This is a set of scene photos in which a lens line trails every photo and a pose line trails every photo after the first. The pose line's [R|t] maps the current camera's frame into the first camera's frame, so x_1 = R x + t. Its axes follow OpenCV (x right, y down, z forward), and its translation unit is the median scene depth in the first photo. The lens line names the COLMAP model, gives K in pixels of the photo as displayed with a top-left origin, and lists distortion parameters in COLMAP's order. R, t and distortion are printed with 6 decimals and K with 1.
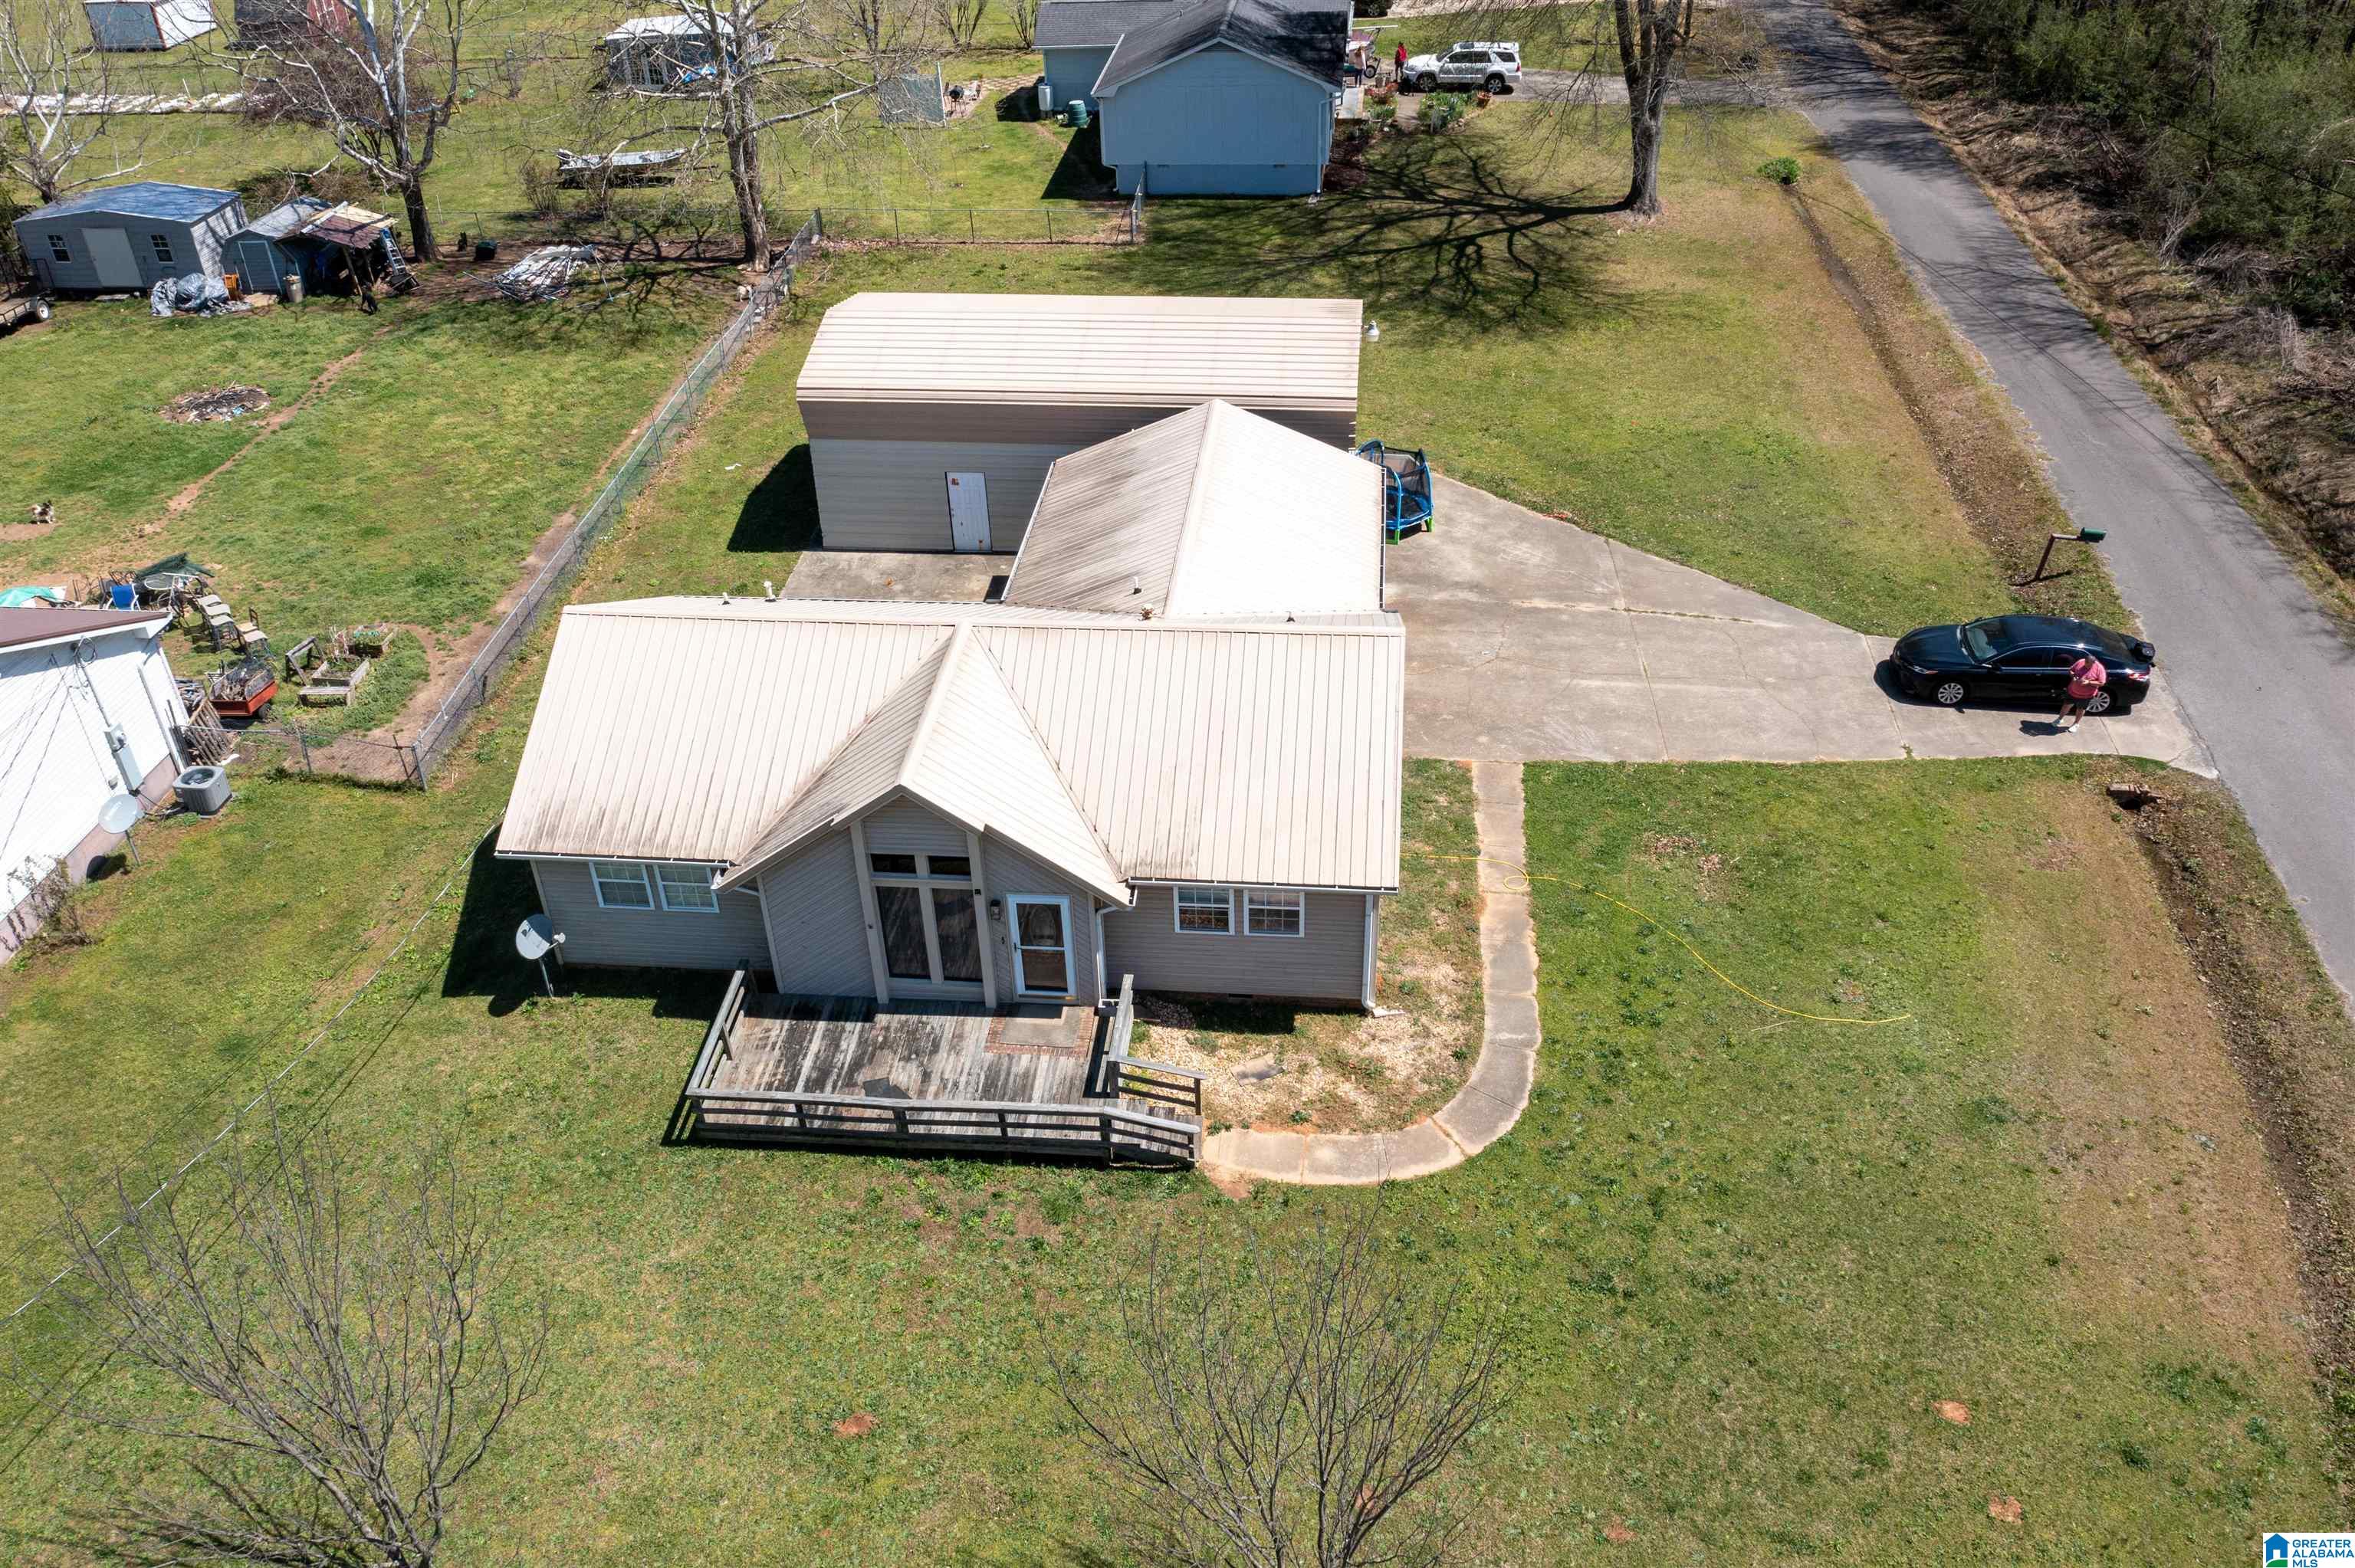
lens RADIAL K [[1859.4, 0, 1183.2], [0, 1859.4, 745.8], [0, 0, 1]] dist [-0.030432, 0.002348]
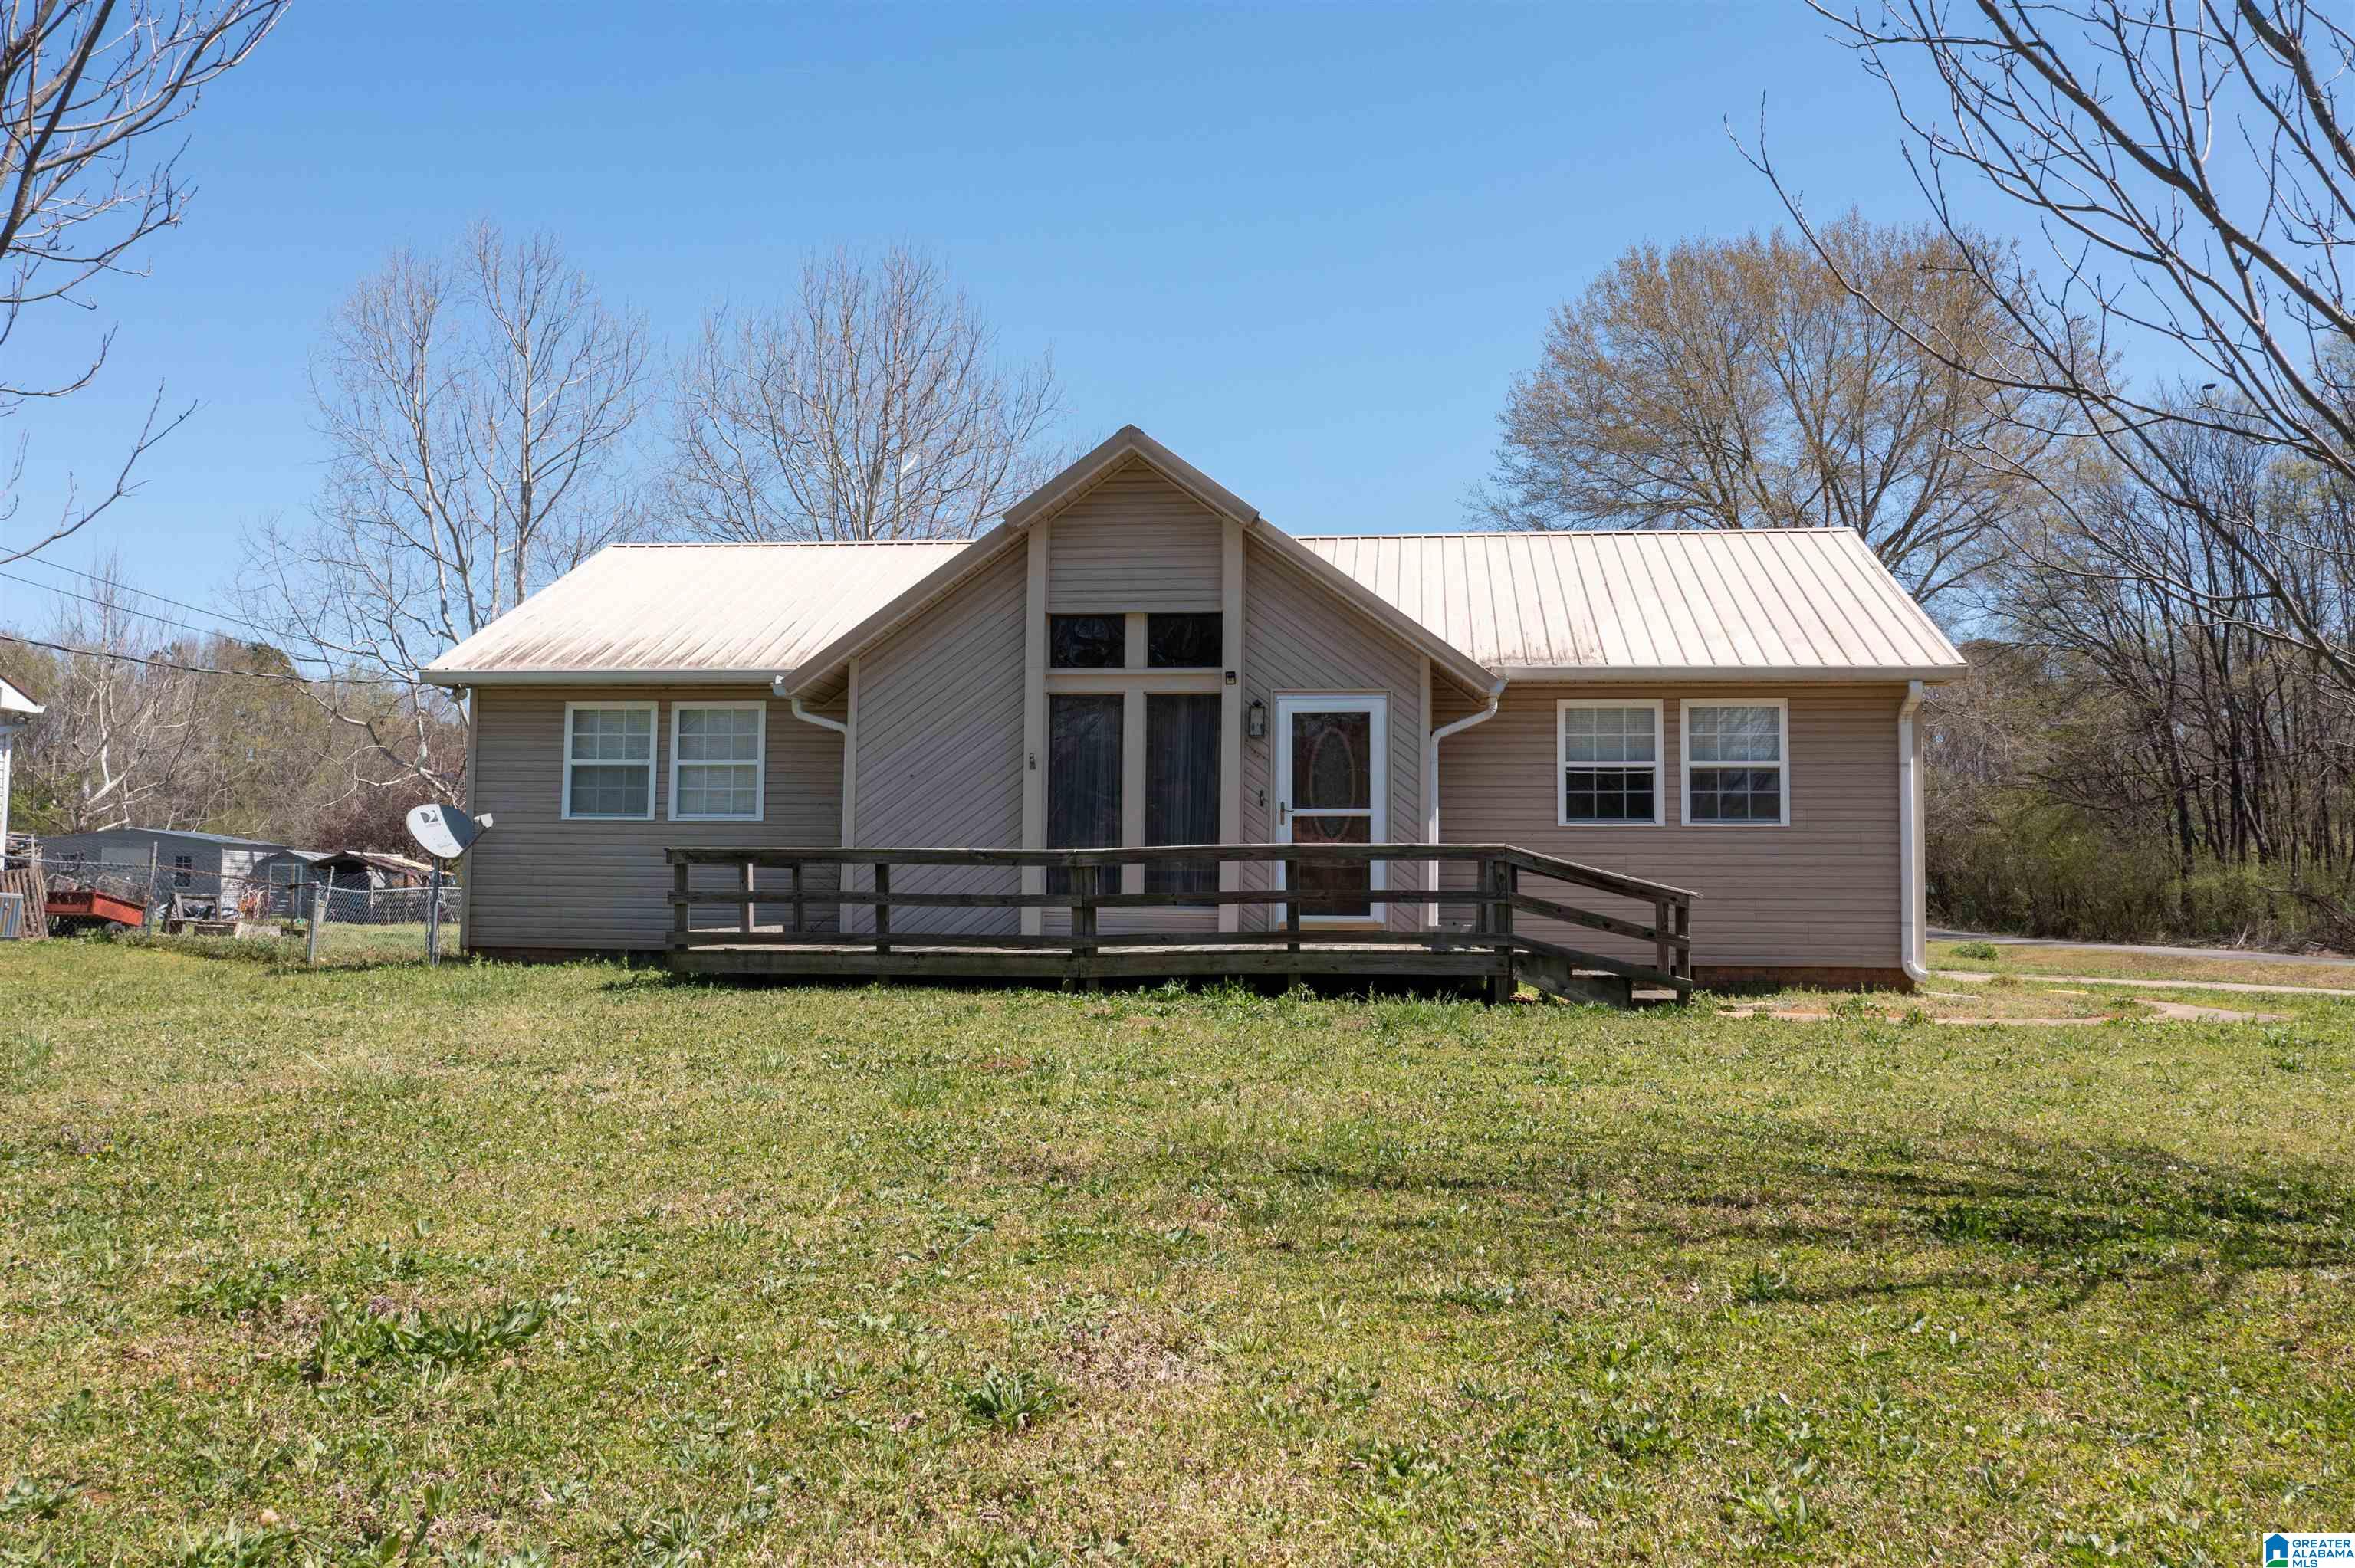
lens RADIAL K [[1859.4, 0, 1183.2], [0, 1859.4, 745.8], [0, 0, 1]] dist [-0.030432, 0.002348]
pose [[0.999018, 0.036246, -0.025482, -0.104034], [-0.044231, 0.782252, -0.621391, 0.433847], [-0.002590, 0.621907, 0.783087, 0.530403]]
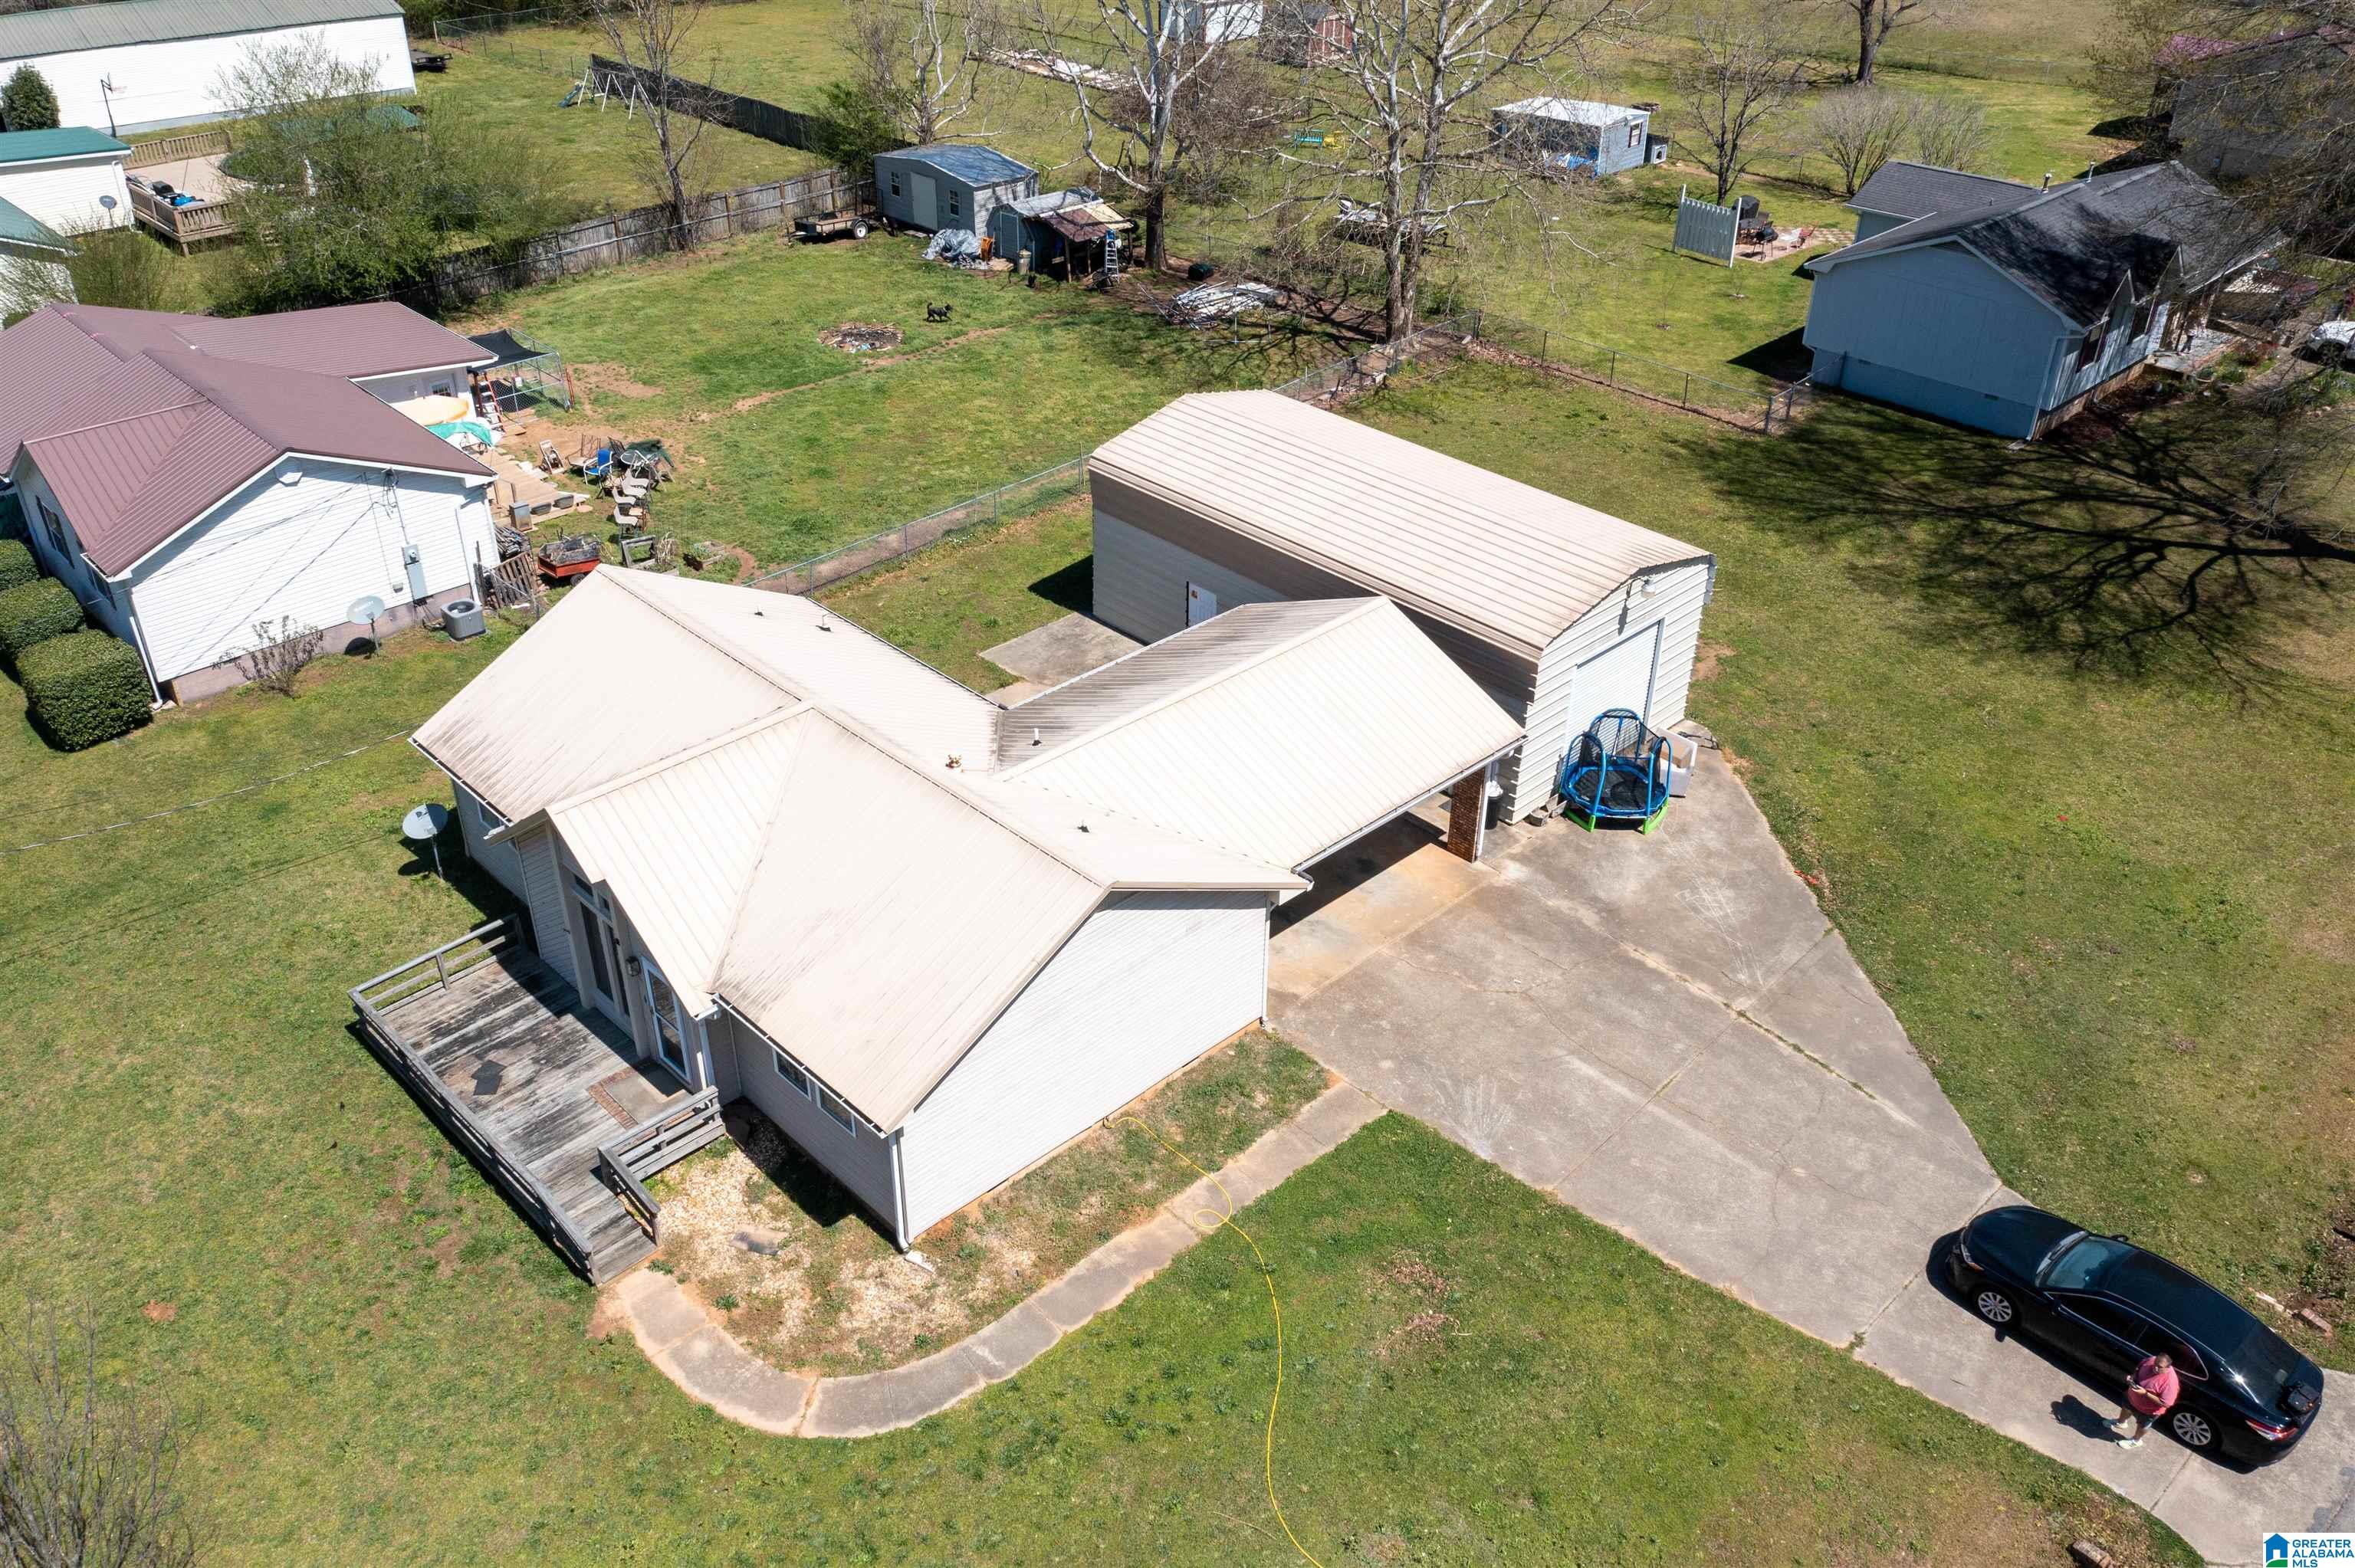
lens RADIAL K [[1859.4, 0, 1183.2], [0, 1859.4, 745.8], [0, 0, 1]] dist [-0.030432, 0.002348]
pose [[0.769174, 0.361461, -0.526989, 0.591163], [-0.379273, 0.921925, 0.078774, -0.205954], [0.514319, 0.139282, 0.846213, 0.271506]]
